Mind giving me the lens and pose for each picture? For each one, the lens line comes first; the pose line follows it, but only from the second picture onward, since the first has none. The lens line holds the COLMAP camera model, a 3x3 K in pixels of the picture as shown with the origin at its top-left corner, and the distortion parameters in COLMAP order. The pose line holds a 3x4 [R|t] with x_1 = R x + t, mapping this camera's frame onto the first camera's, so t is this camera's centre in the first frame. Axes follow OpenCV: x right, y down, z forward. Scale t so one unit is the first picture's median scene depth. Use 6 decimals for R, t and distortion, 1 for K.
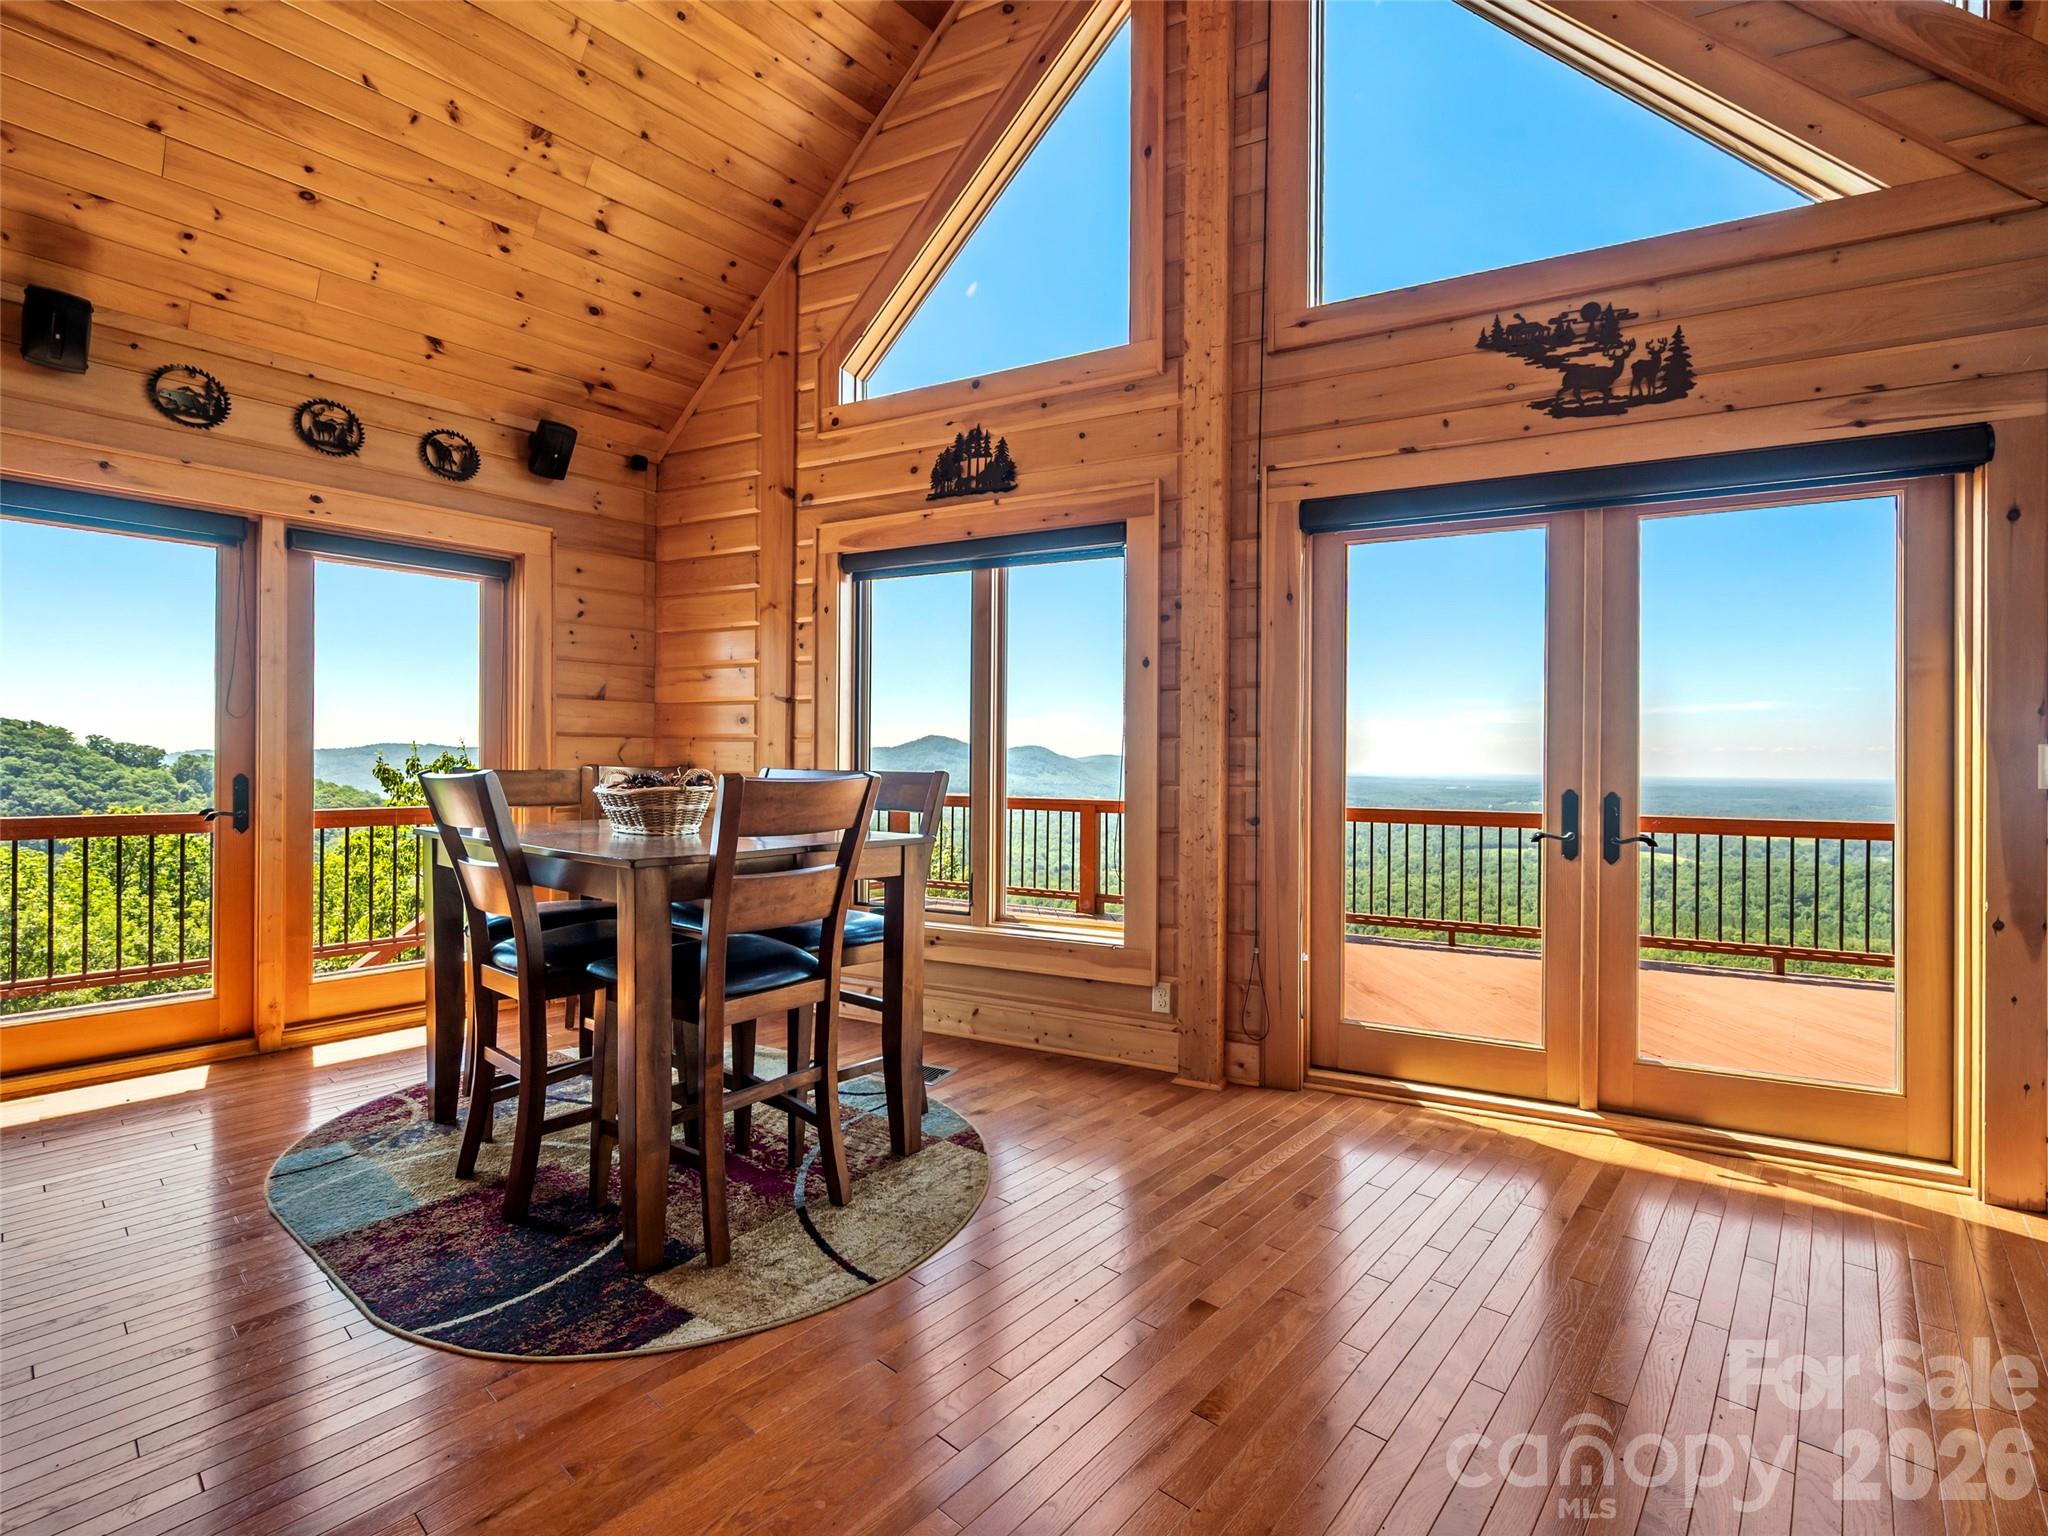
lens RADIAL K [[927.3, 0, 1030.3], [0, 927.3, 761.4], [0, 0, 1]] dist [-0.000352, -0.000184]
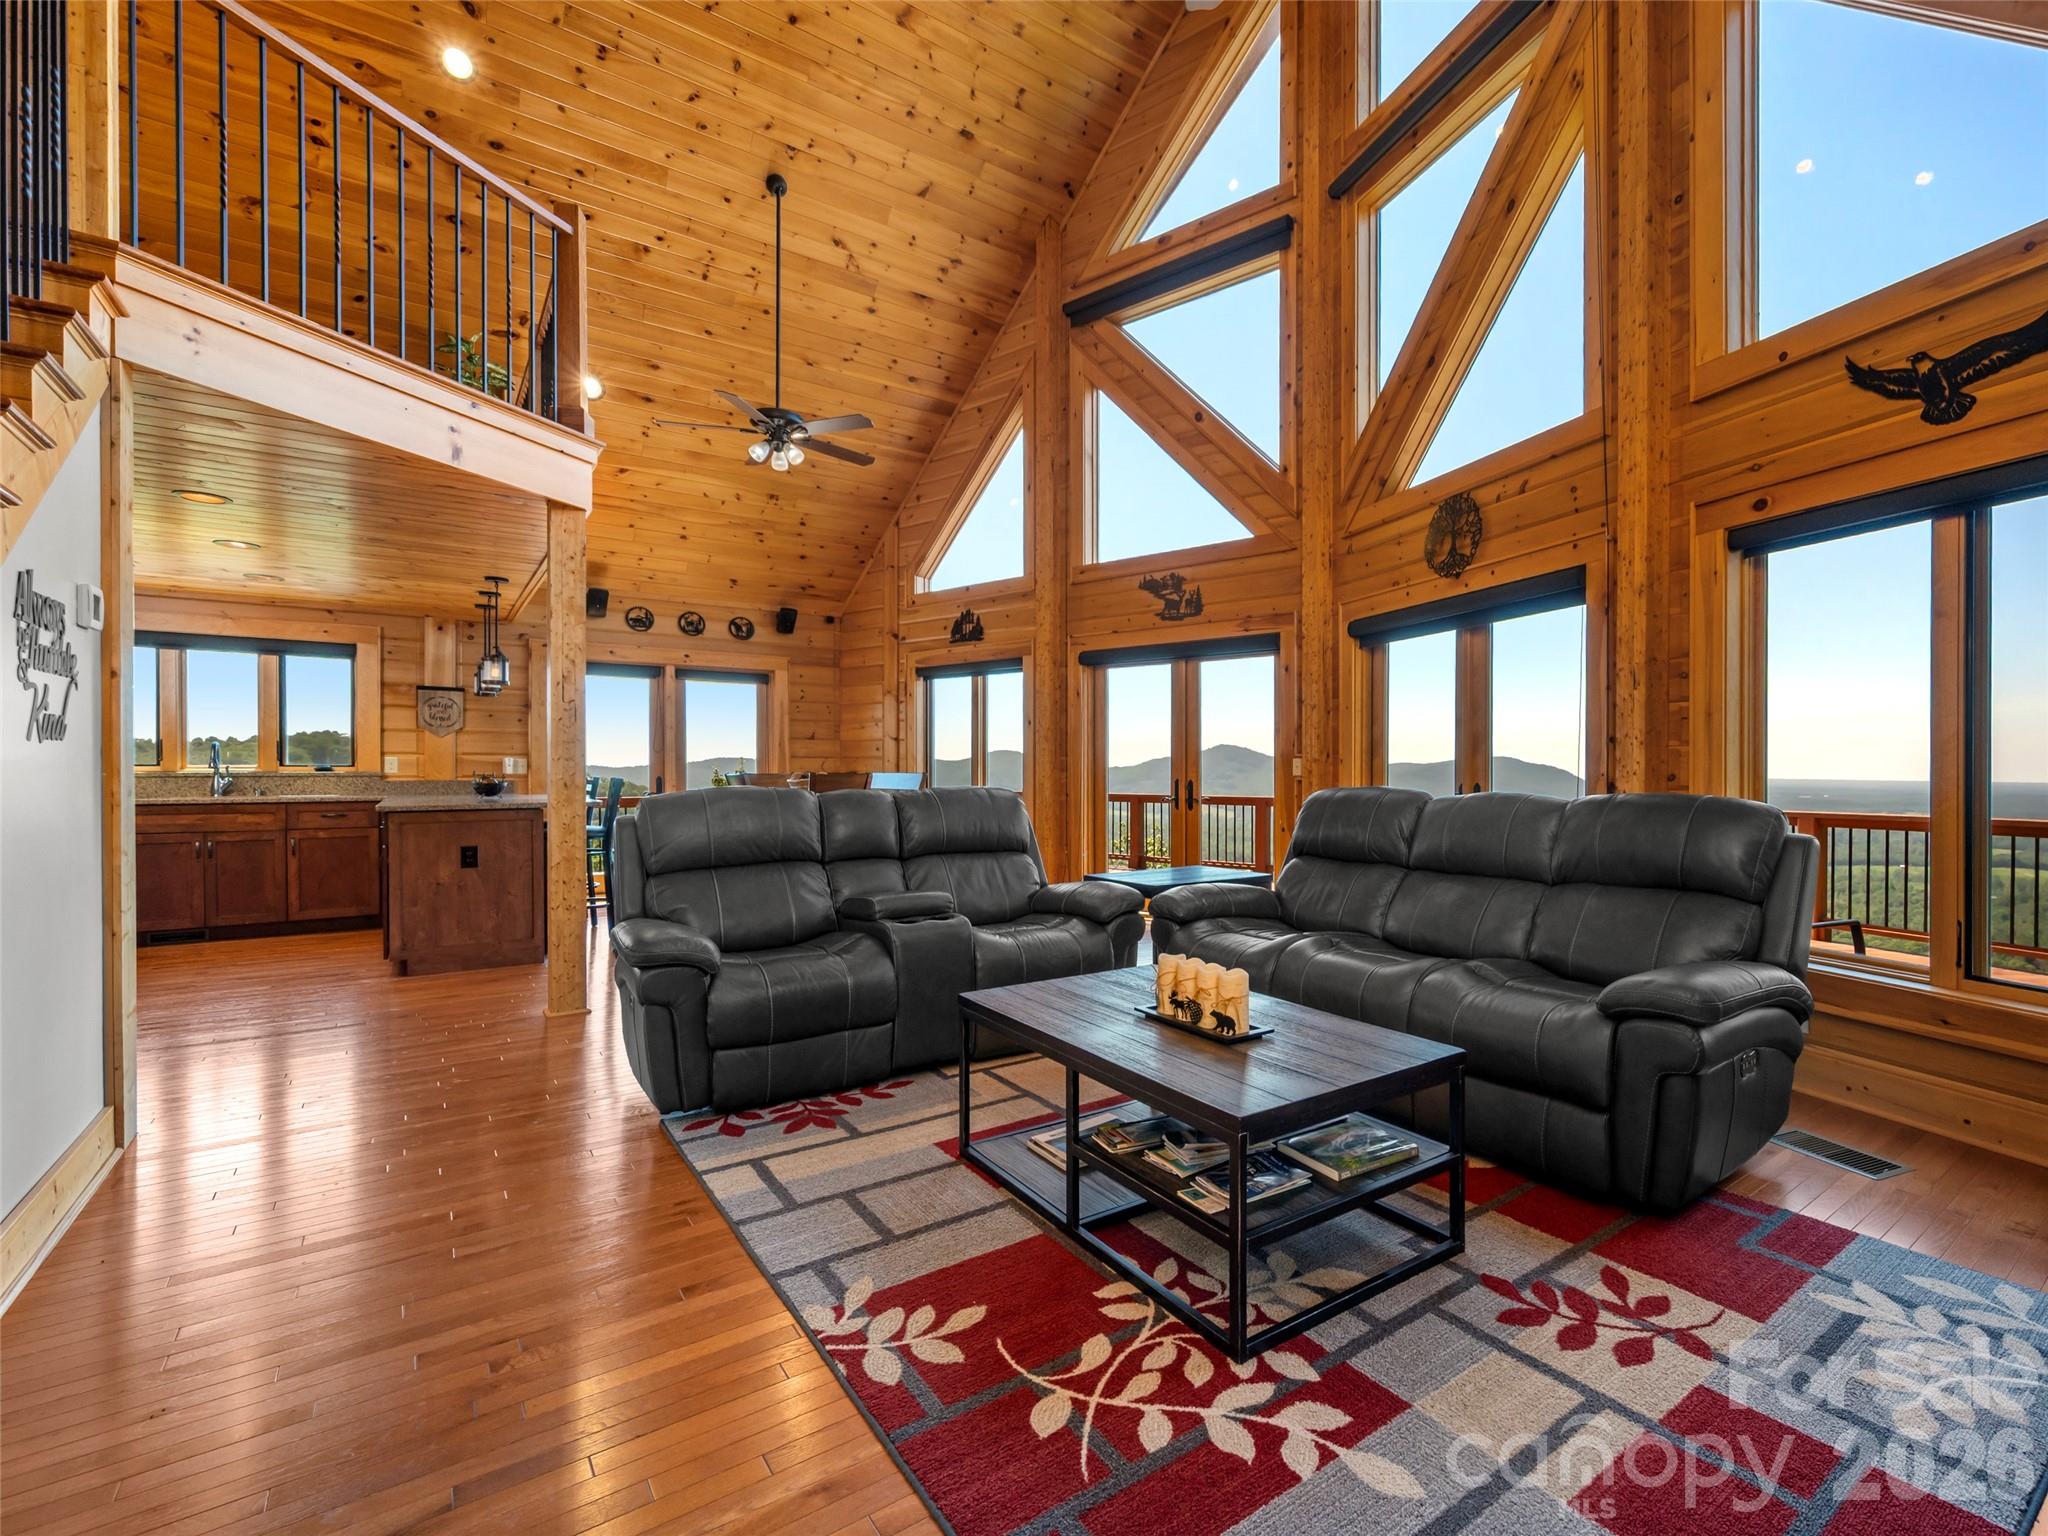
lens RADIAL K [[943.9, 0, 1157.9], [0, 943.9, 776.6], [0, 0, 1]] dist [0.000416, -0.000677]
pose [[0.984587, -0.005506, -0.174810, 0.747831], [0.006569, 0.999963, 0.005506, 0.008920], [0.174773, -0.006570, 0.984587, -1.047594]]
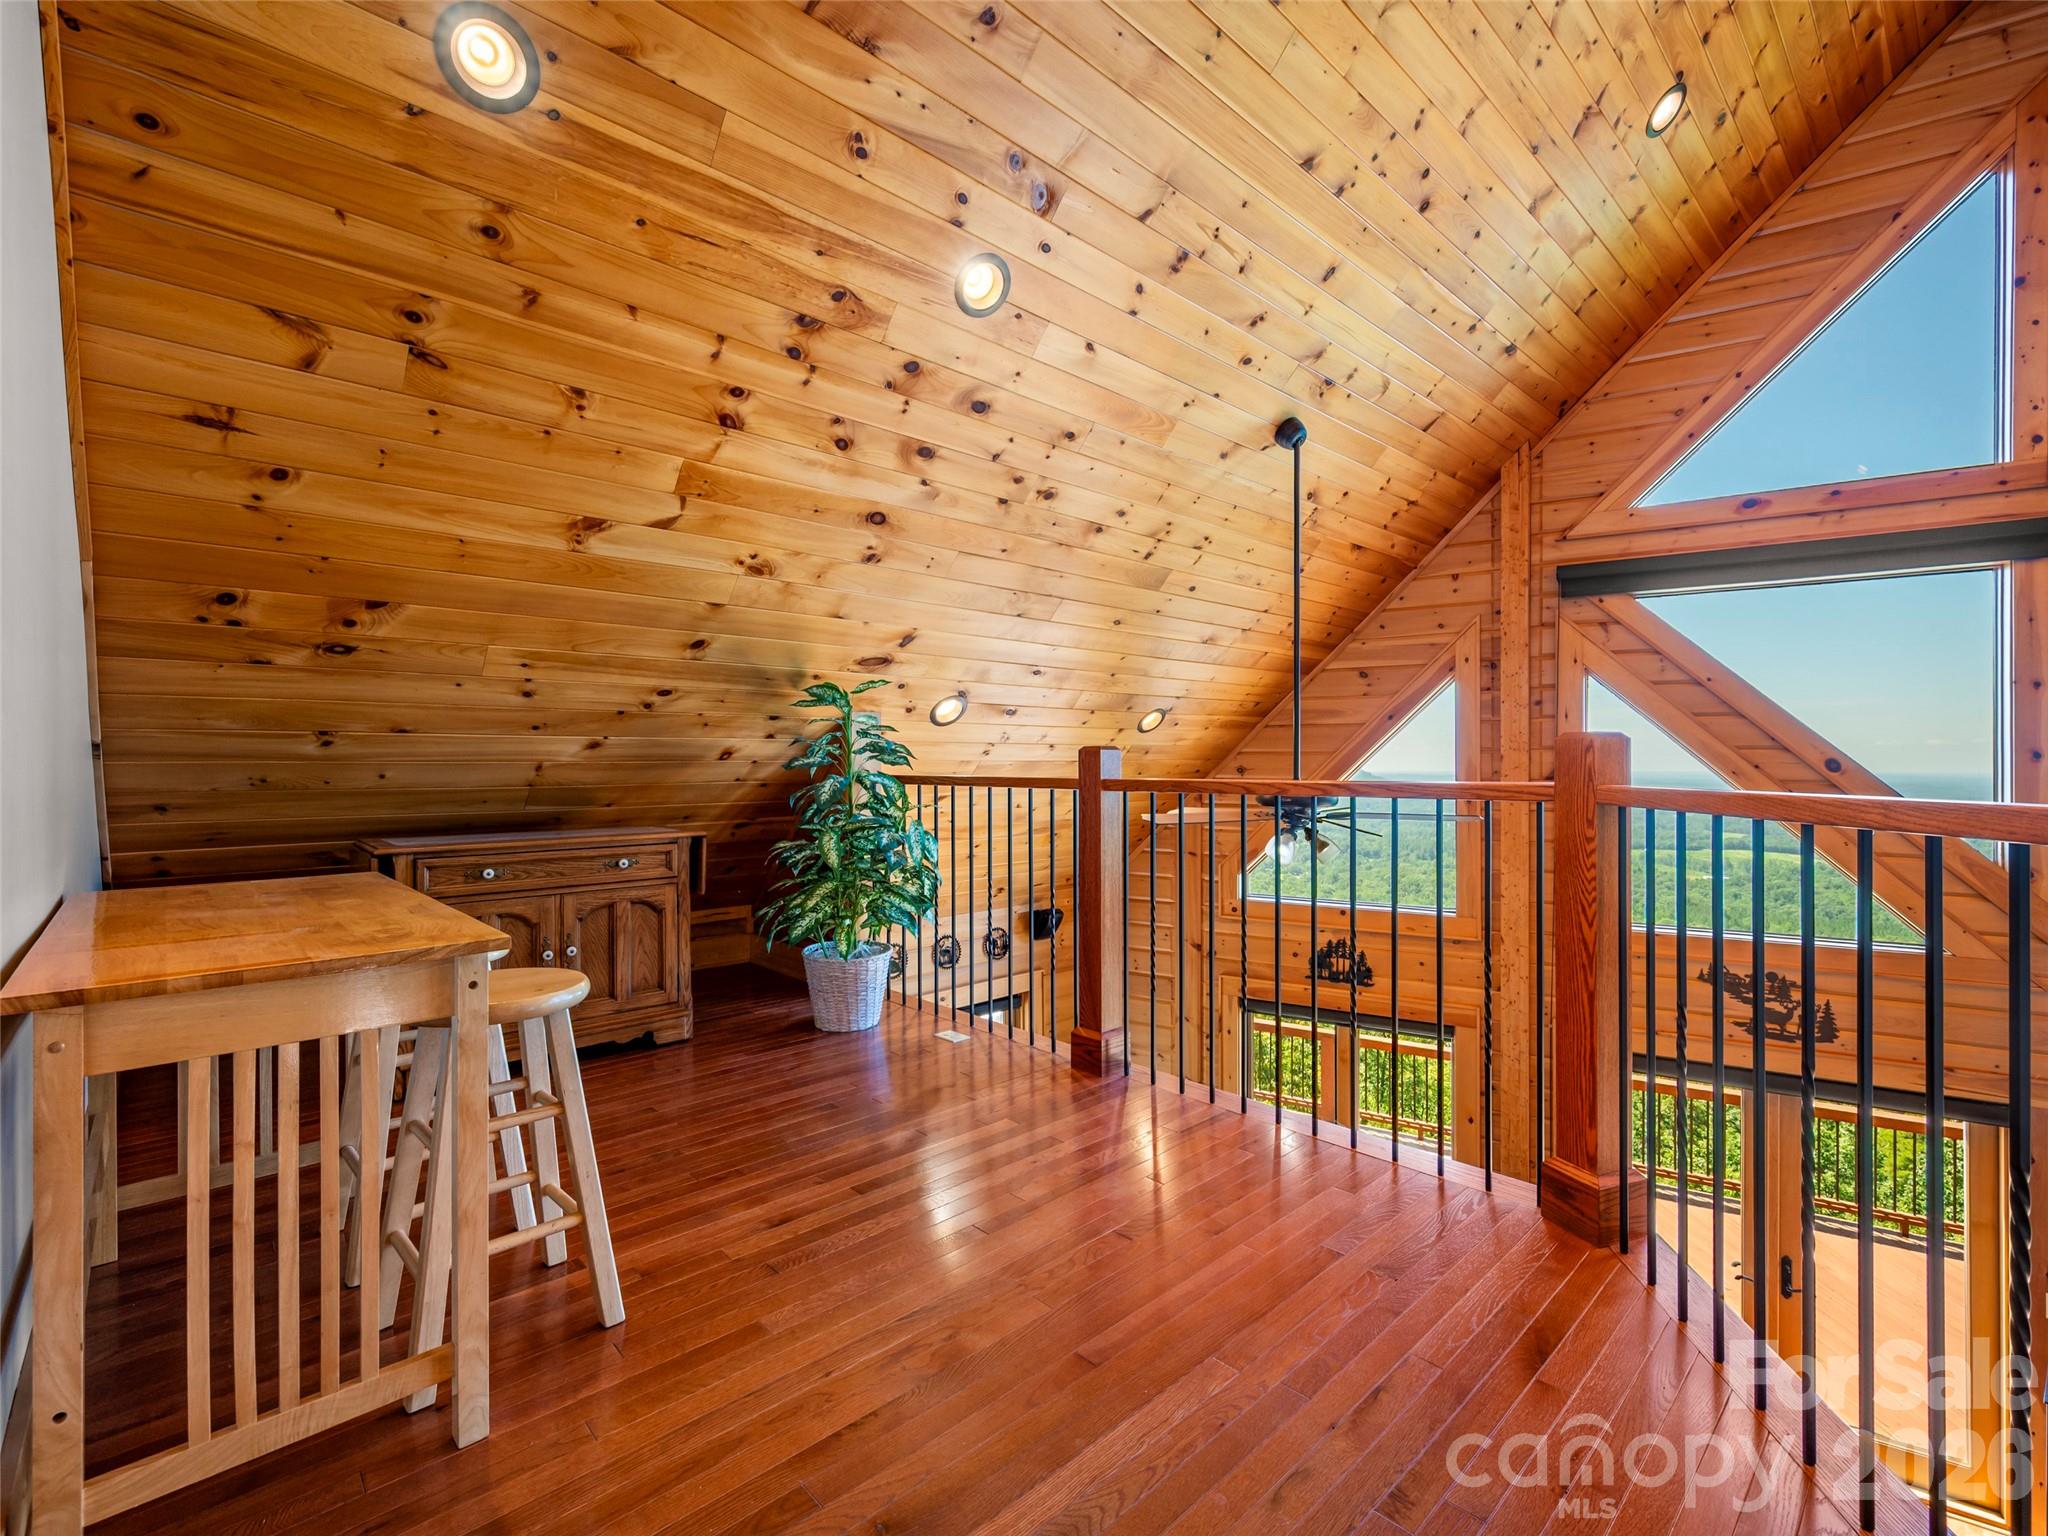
lens RADIAL K [[907.1, 0, 1051.8], [0, 907.1, 759.8], [0, 0, 1]] dist [-0.000017, 0.000080]
pose [[0.997260, -0.010264, -0.073262, -0.437544], [0.010490, 0.999941, 0.002701, -0.681931], [0.073230, -0.003462, 0.997309, -0.562025]]
